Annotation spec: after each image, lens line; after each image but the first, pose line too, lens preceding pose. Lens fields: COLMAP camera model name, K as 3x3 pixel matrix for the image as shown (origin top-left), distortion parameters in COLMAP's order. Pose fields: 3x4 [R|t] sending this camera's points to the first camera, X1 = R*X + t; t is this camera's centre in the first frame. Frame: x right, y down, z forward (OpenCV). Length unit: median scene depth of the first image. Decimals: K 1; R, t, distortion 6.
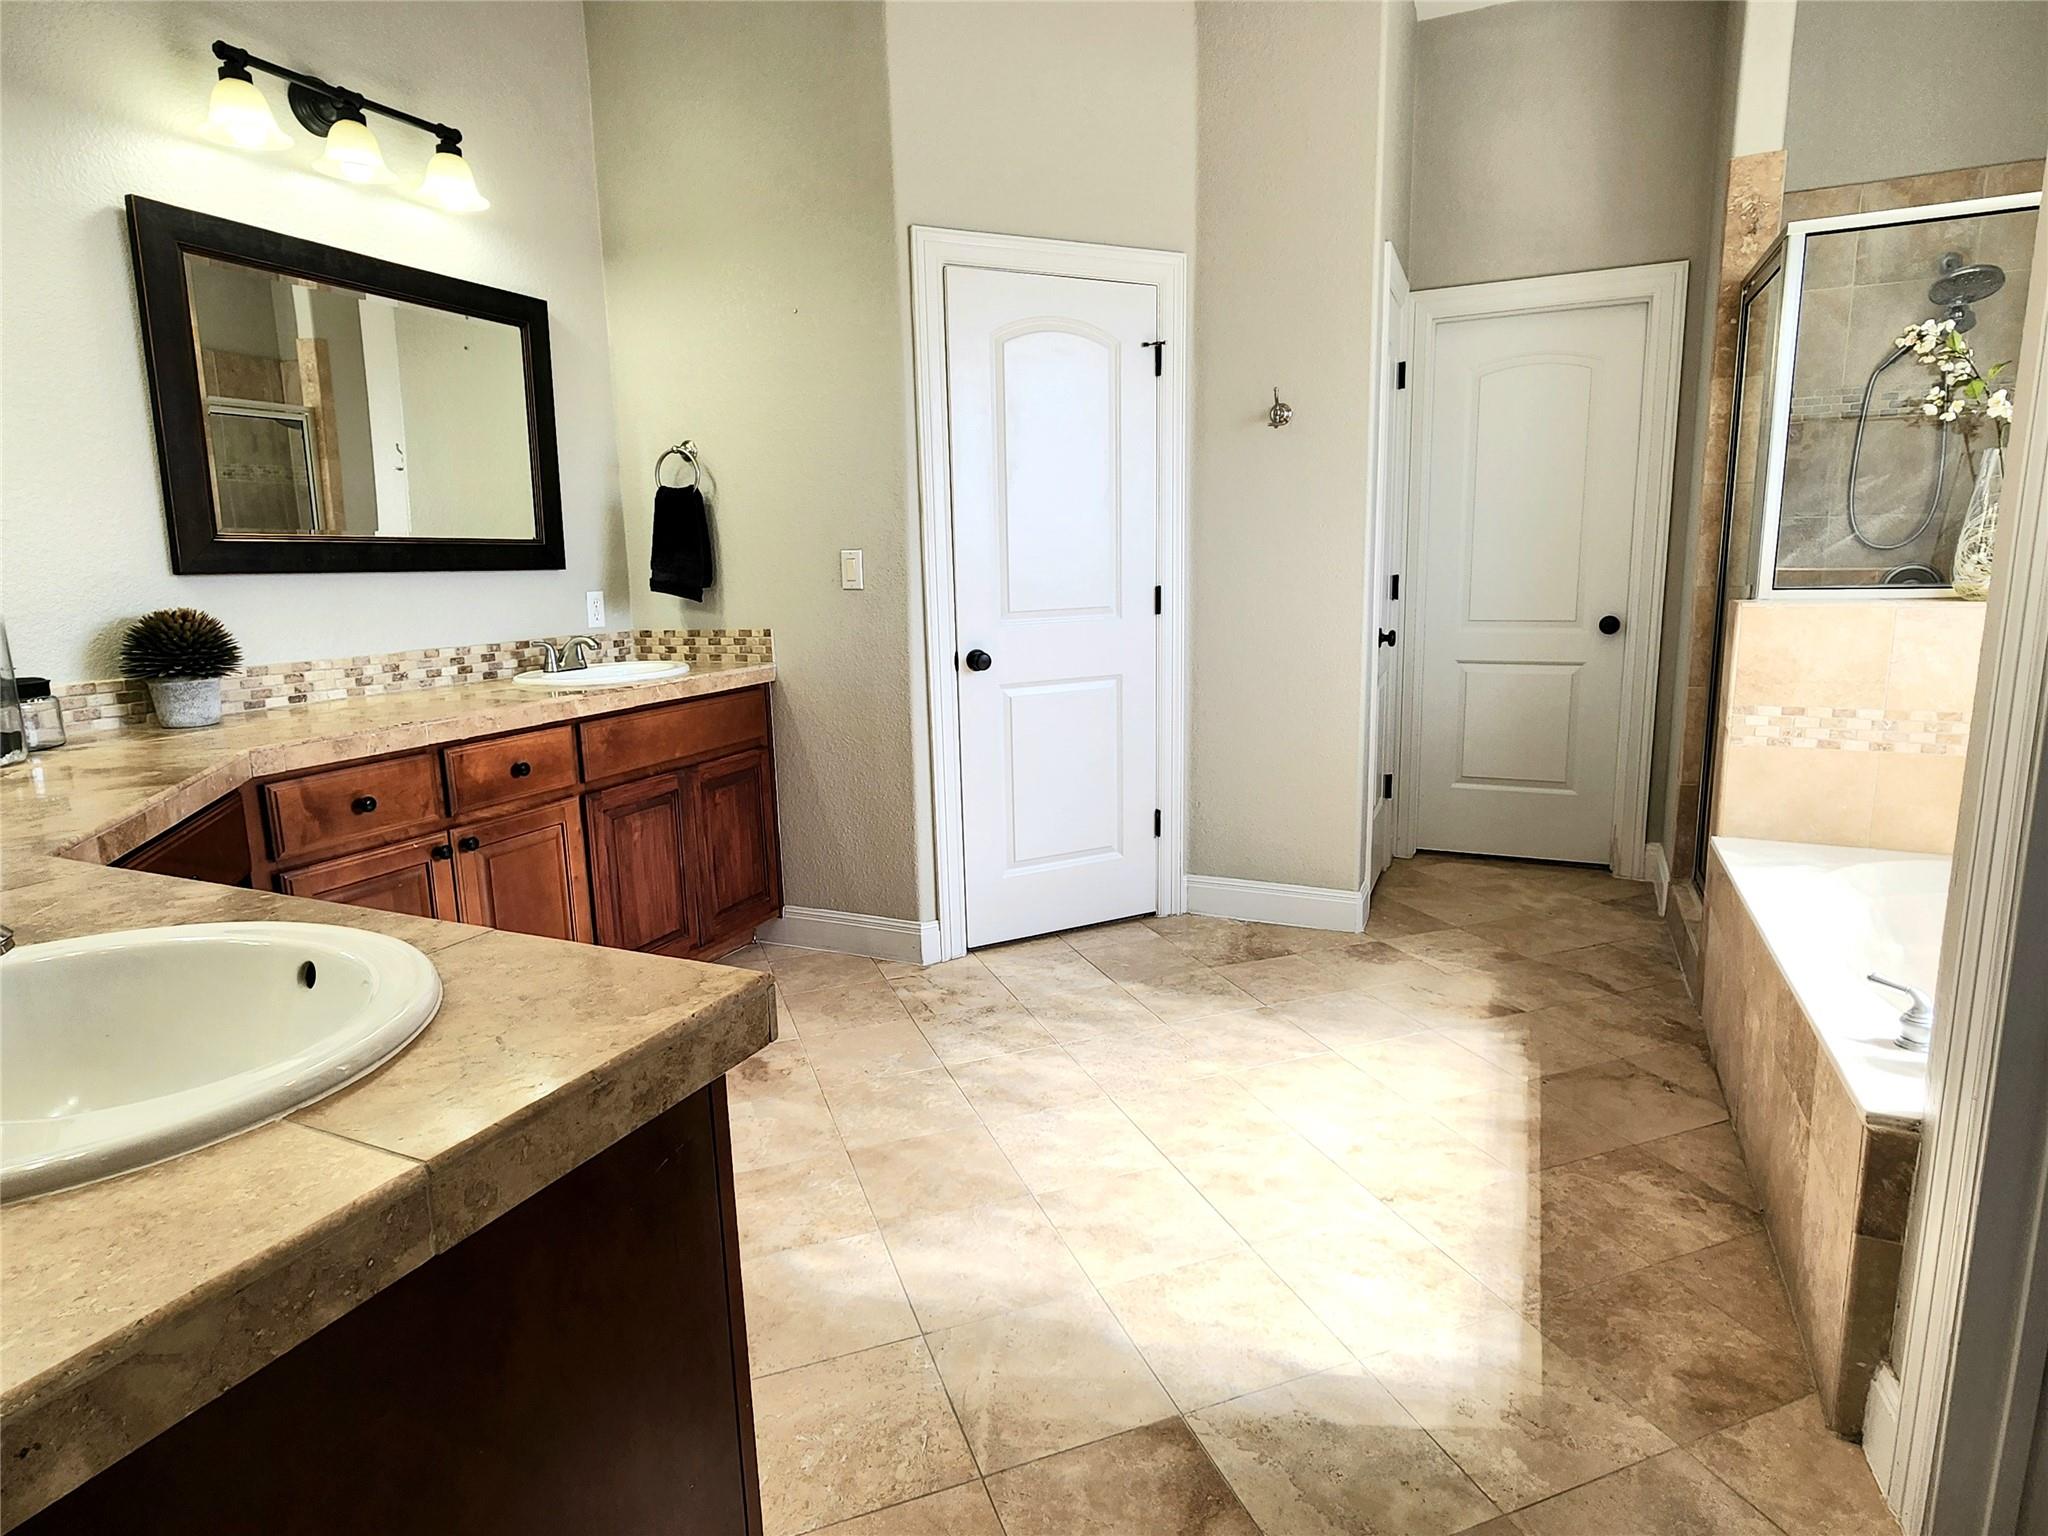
lens RADIAL K [[1123.5, 0, 1019.4], [0, 1123.5, 757.5], [0, 0, 1]] dist [0.000853, -0.000728]
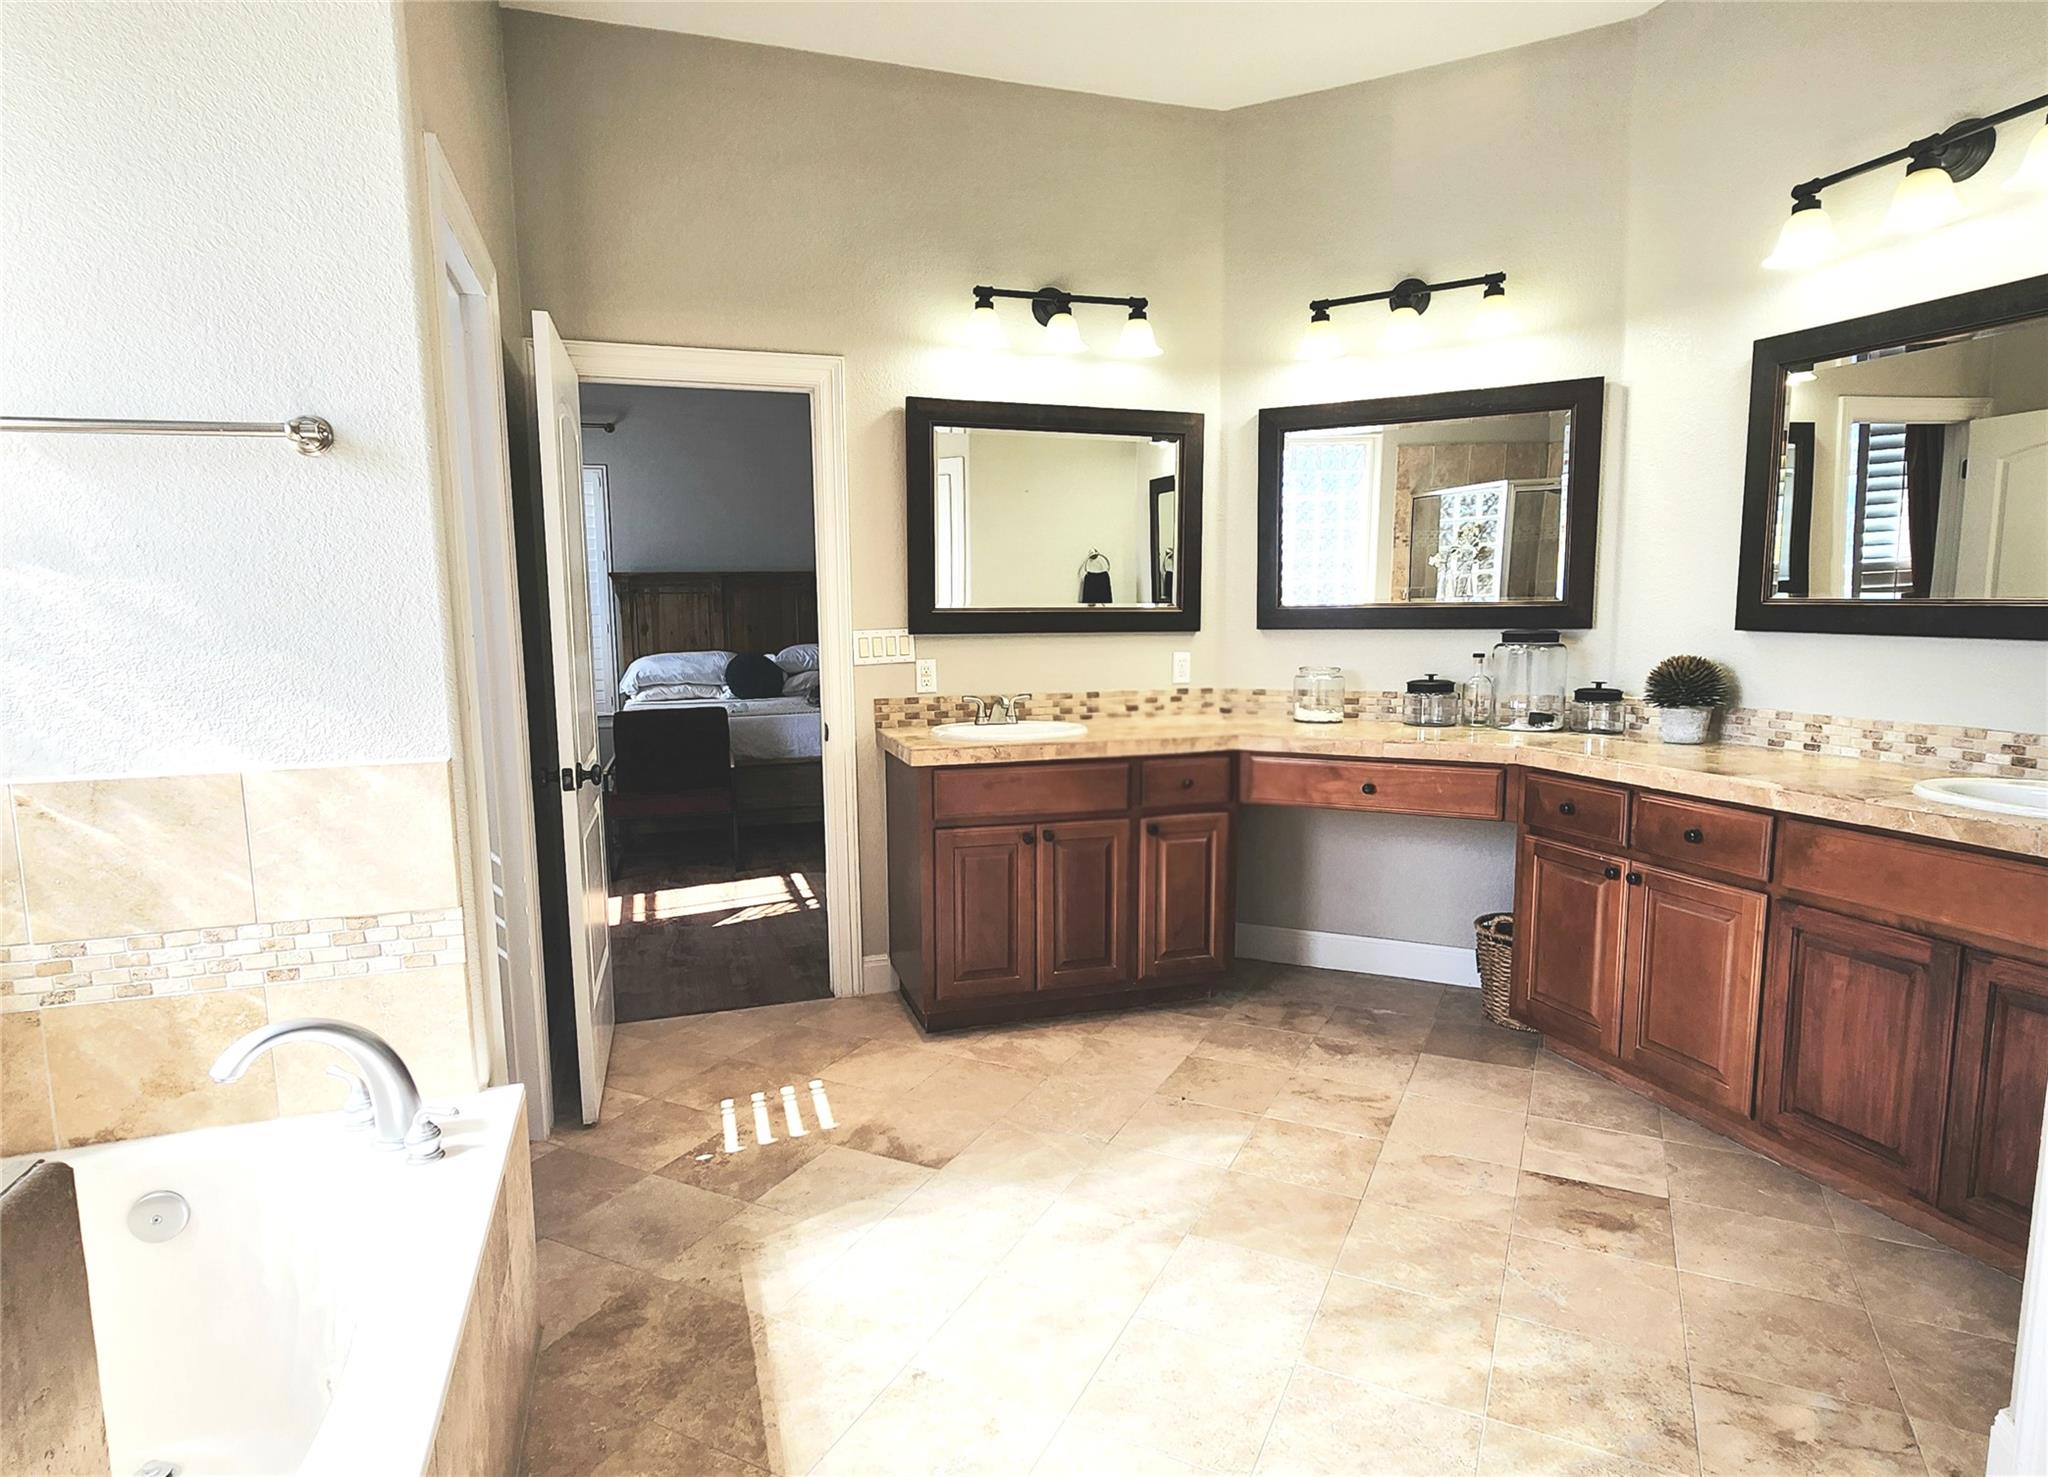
lens RADIAL K [[1127.5, 0, 1022.1], [0, 1127.5, 741.1], [0, 0, 1]] dist [-0.004247, -0.000260]
pose [[-0.734189, 0.113800, -0.669340, 0.719050], [-0.093164, 0.959641, 0.265347, -0.304978], [0.672523, 0.257174, -0.693956, 1.370488]]
